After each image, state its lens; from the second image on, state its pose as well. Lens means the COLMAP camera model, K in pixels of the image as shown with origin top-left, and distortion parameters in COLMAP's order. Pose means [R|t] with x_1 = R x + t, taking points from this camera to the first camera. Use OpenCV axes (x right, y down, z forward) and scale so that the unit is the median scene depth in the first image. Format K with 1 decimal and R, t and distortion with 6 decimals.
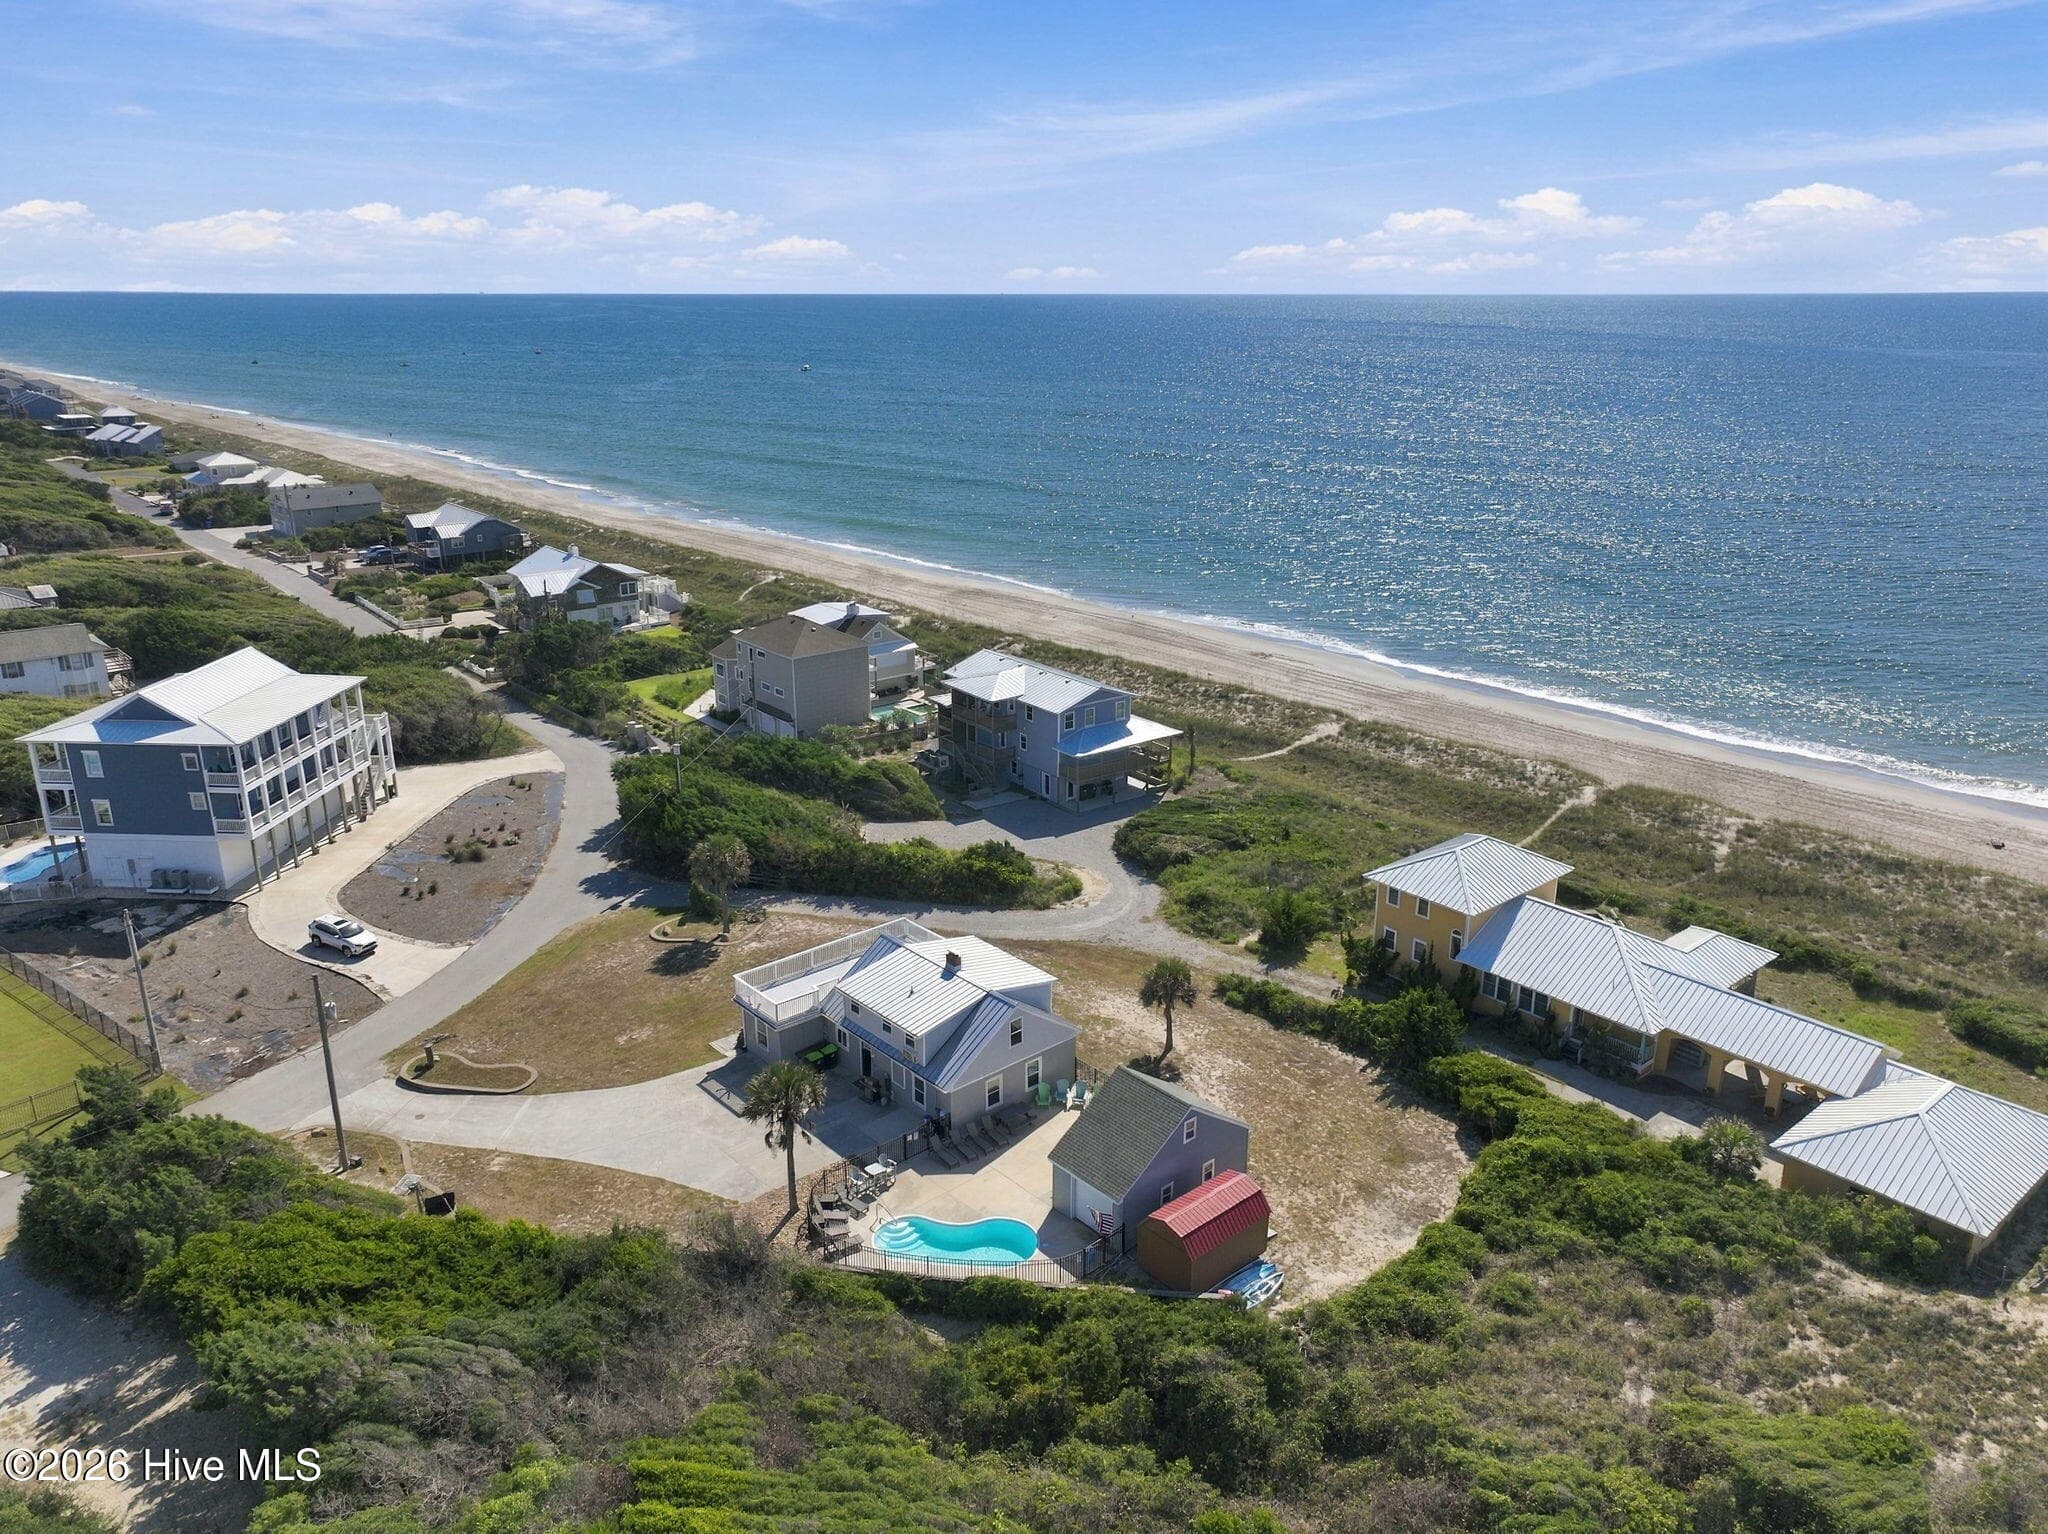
lens RADIAL K [[1437.0, 0, 1027.3], [0, 1437.0, 772.3], [0, 0, 1]] dist [0.001300, 0.009877]
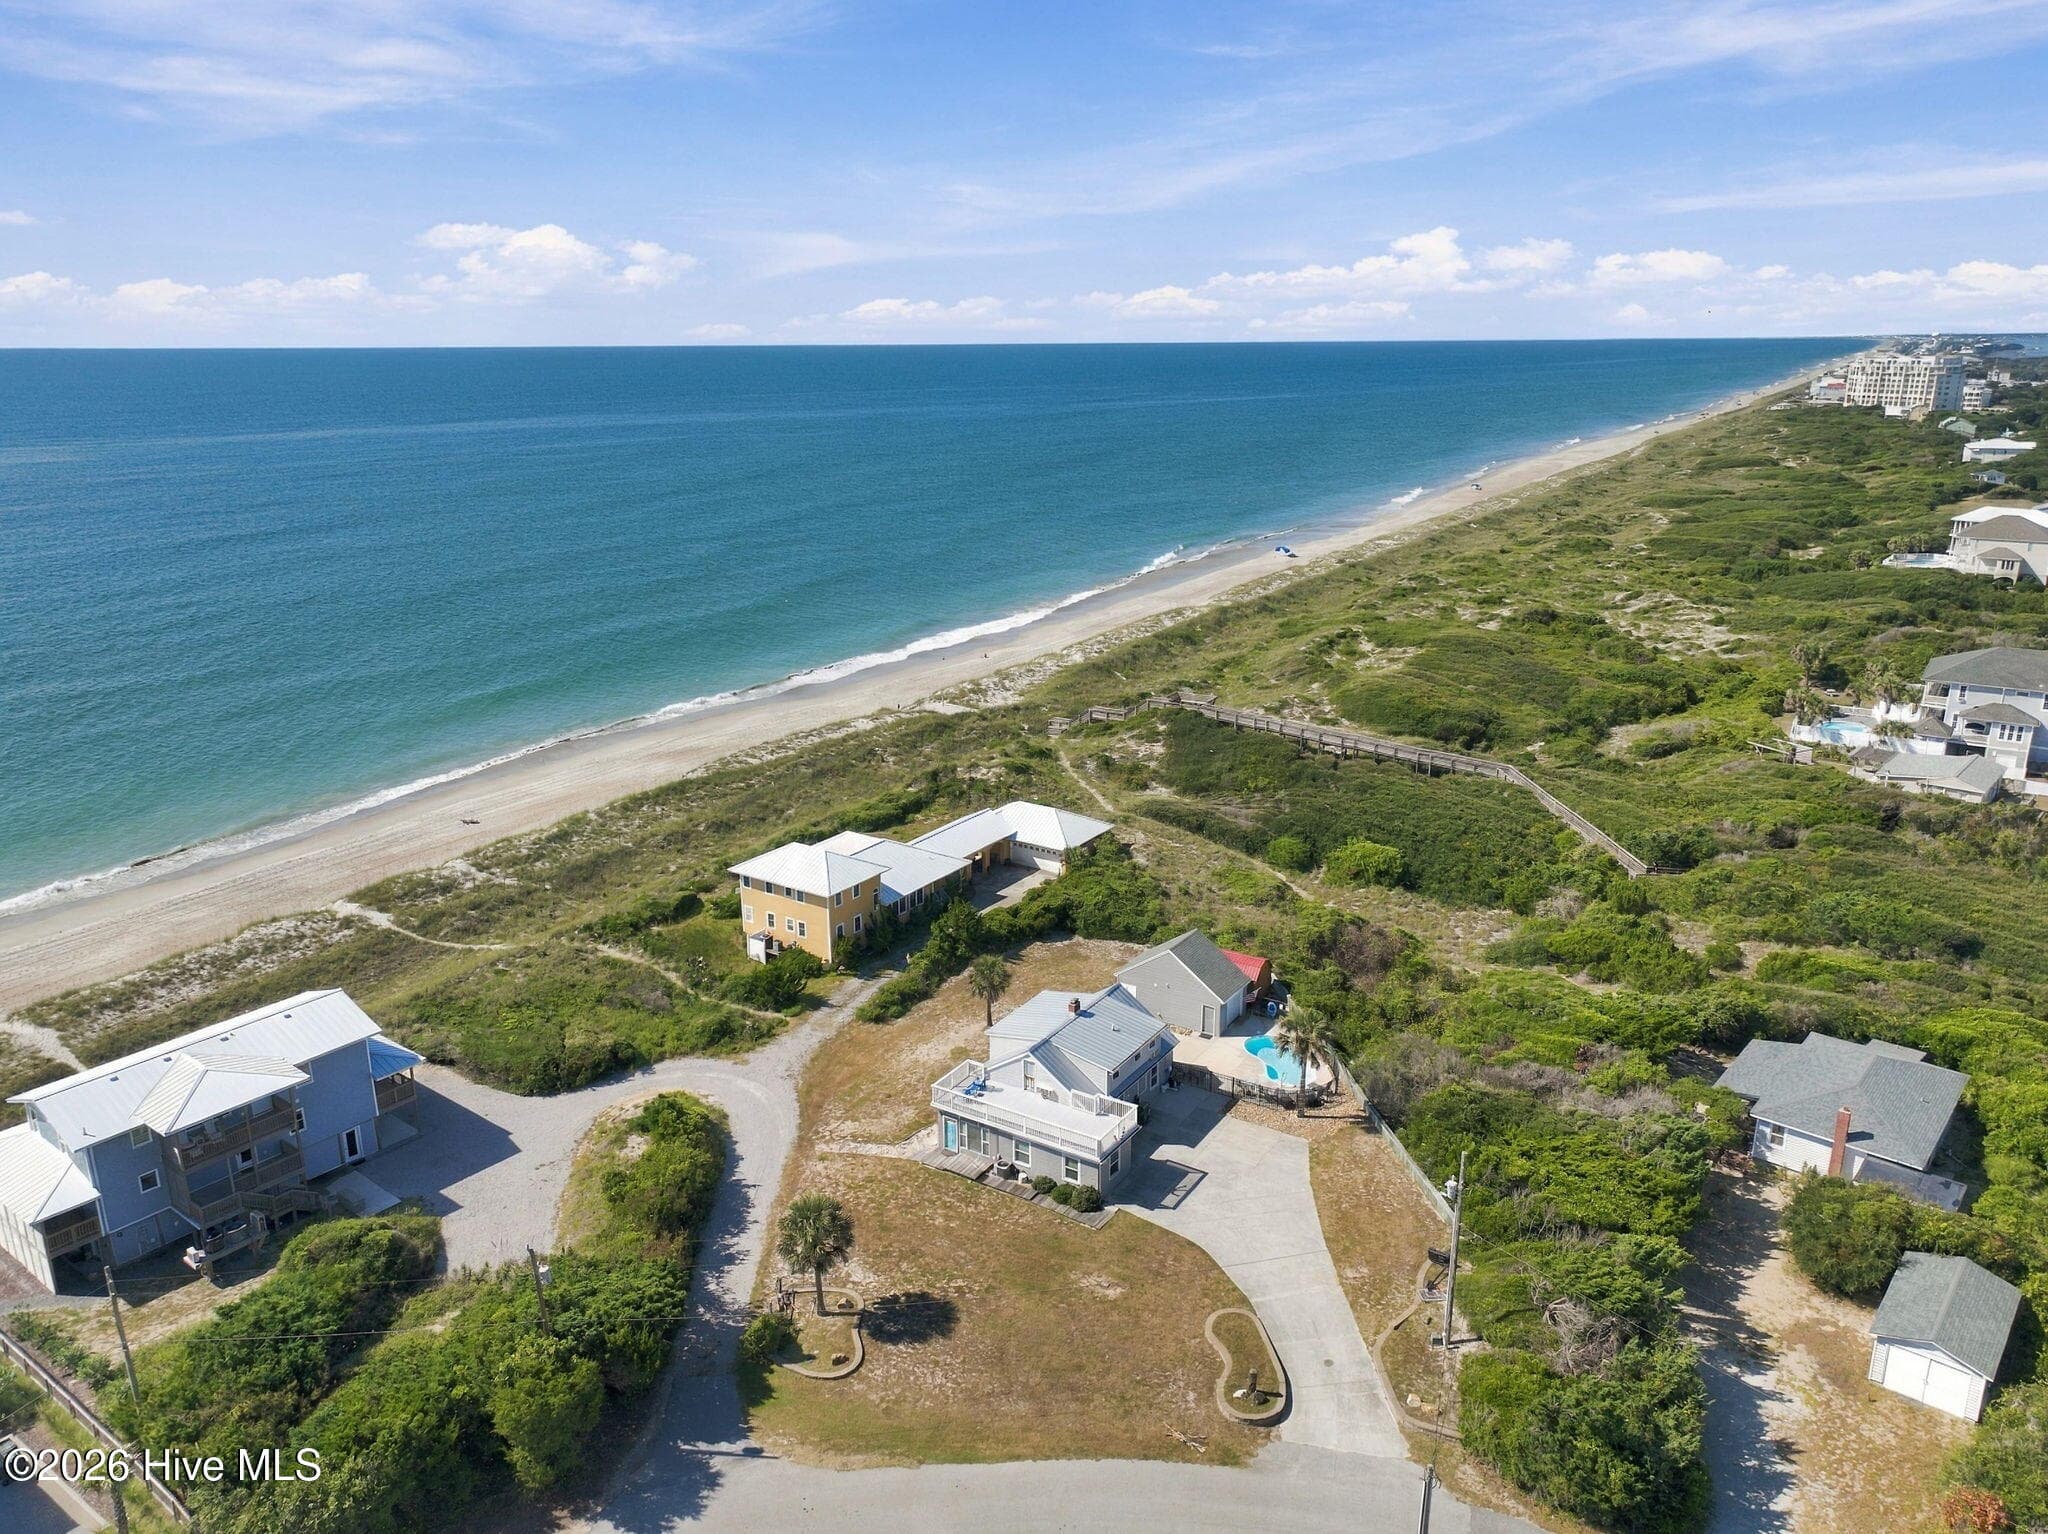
lens RADIAL K [[1437.0, 0, 1028.4], [0, 1437.0, 766.2], [0, 0, 1]] dist [0.001300, 0.009877]
pose [[-0.276135, -0.271282, 0.922039, -1.120681], [0.310922, 0.882540, 0.352776, -0.496659], [-0.909438, 0.384096, -0.159352, 1.165062]]
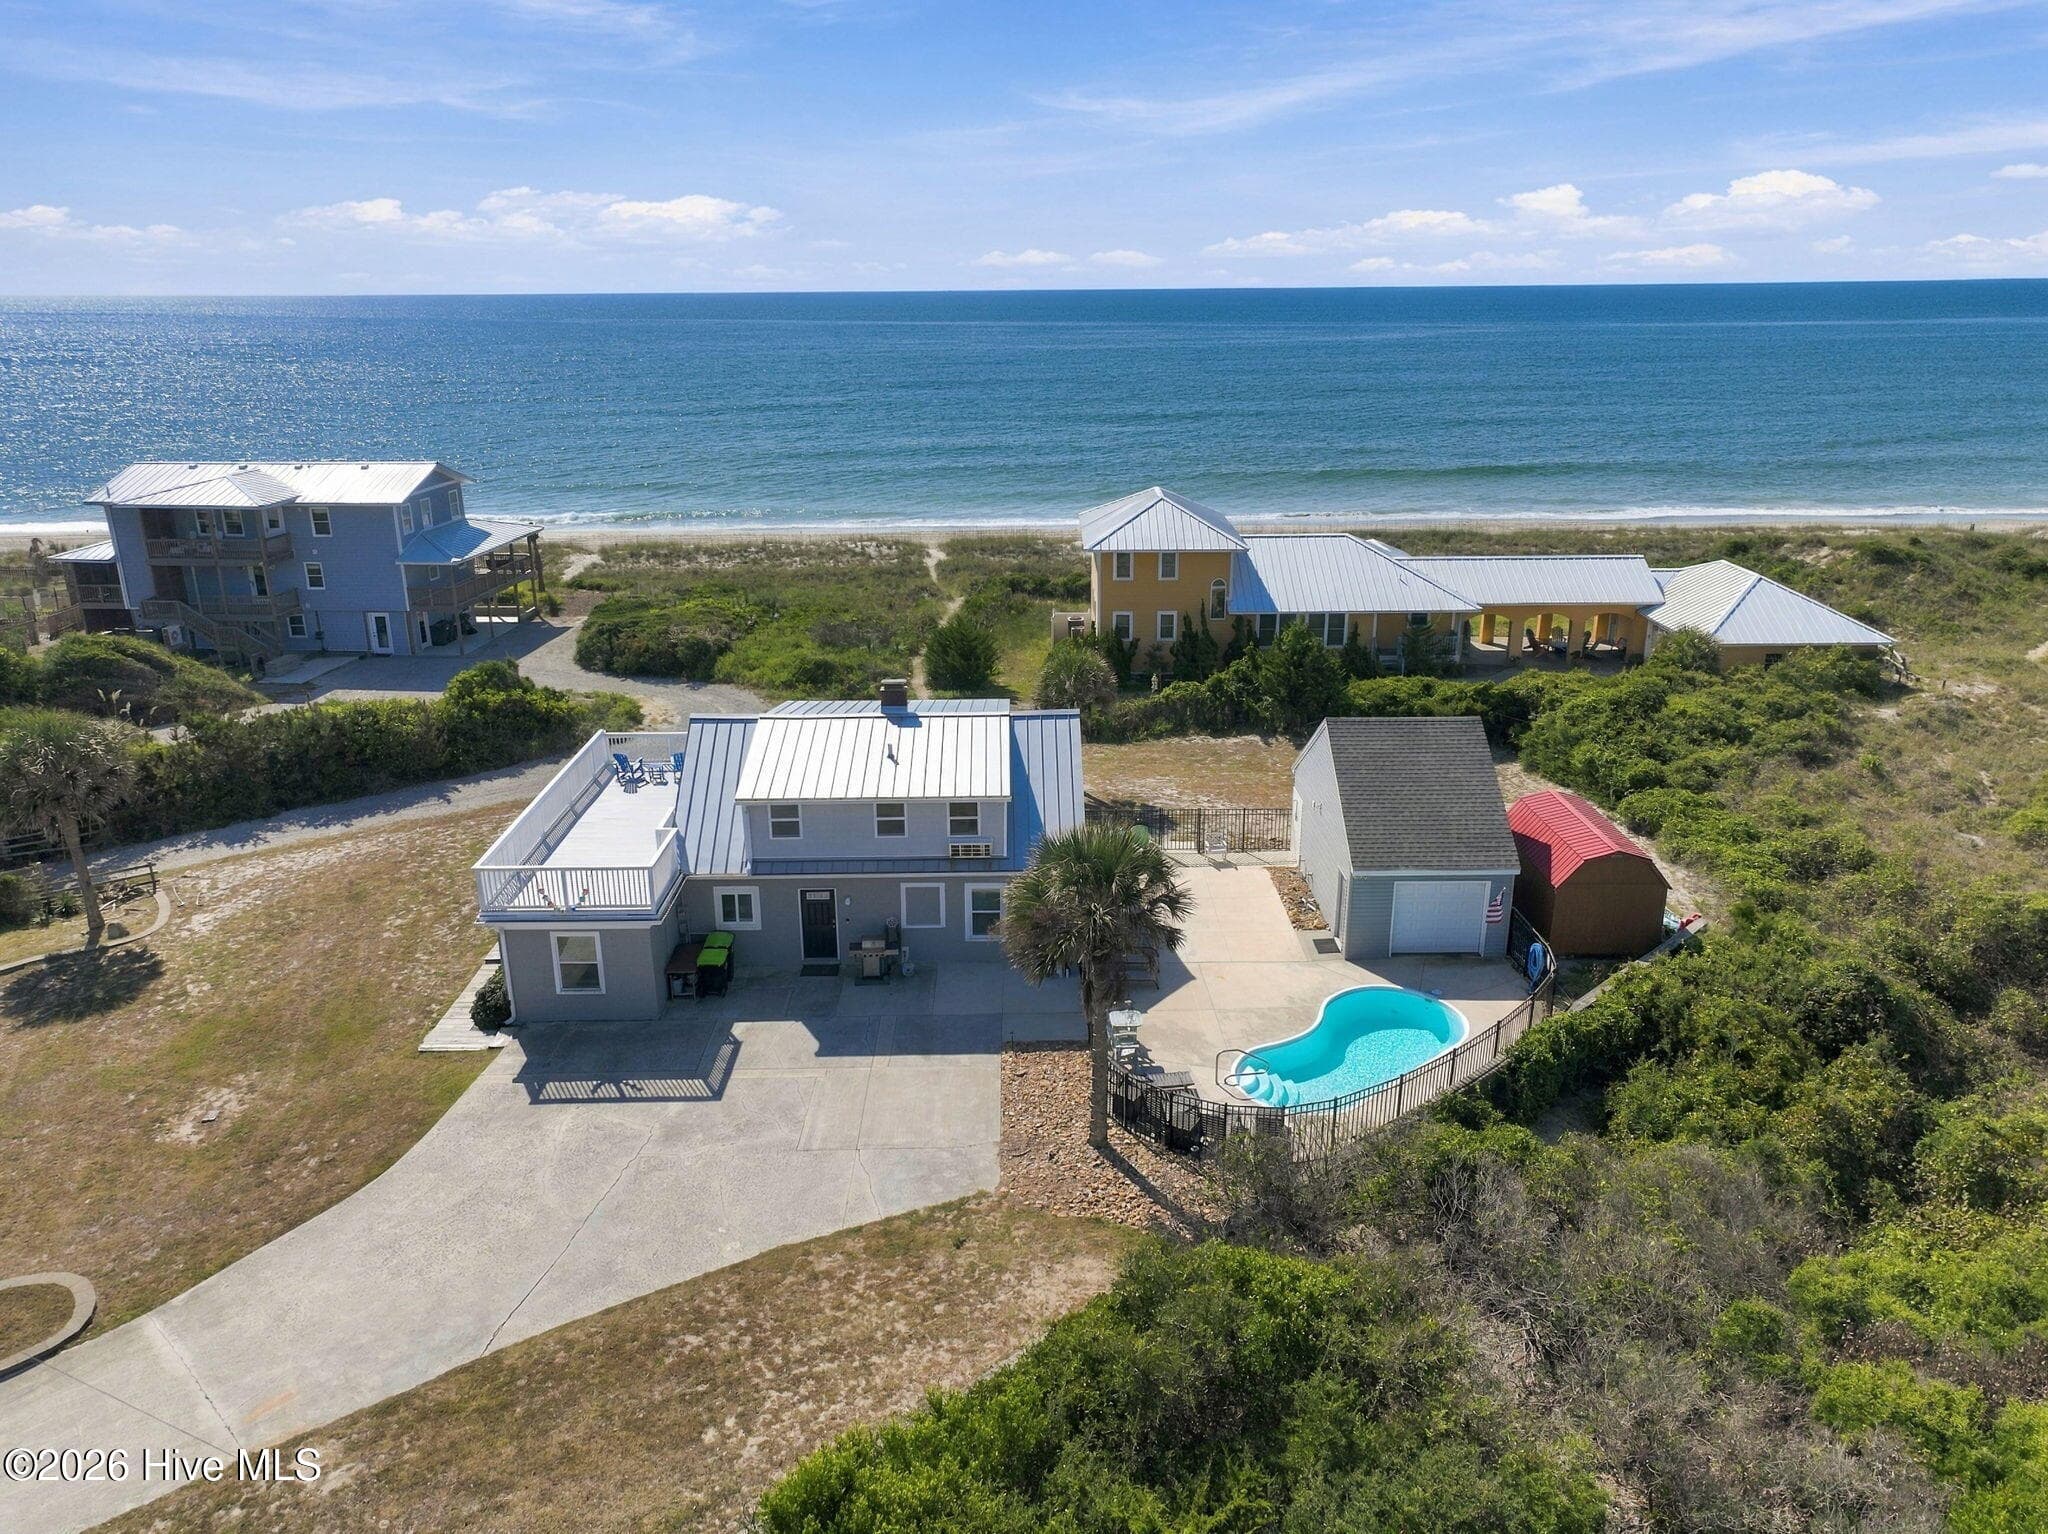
lens RADIAL K [[1437.0, 0, 1022.1], [0, 1437.0, 759.7], [0, 0, 1]] dist [0.001300, 0.009877]
pose [[0.654432, -0.240744, 0.716771, -0.428329], [0.248710, 0.963747, 0.096617, 0.113855], [-0.714046, 0.115039, 0.690582, 0.590613]]
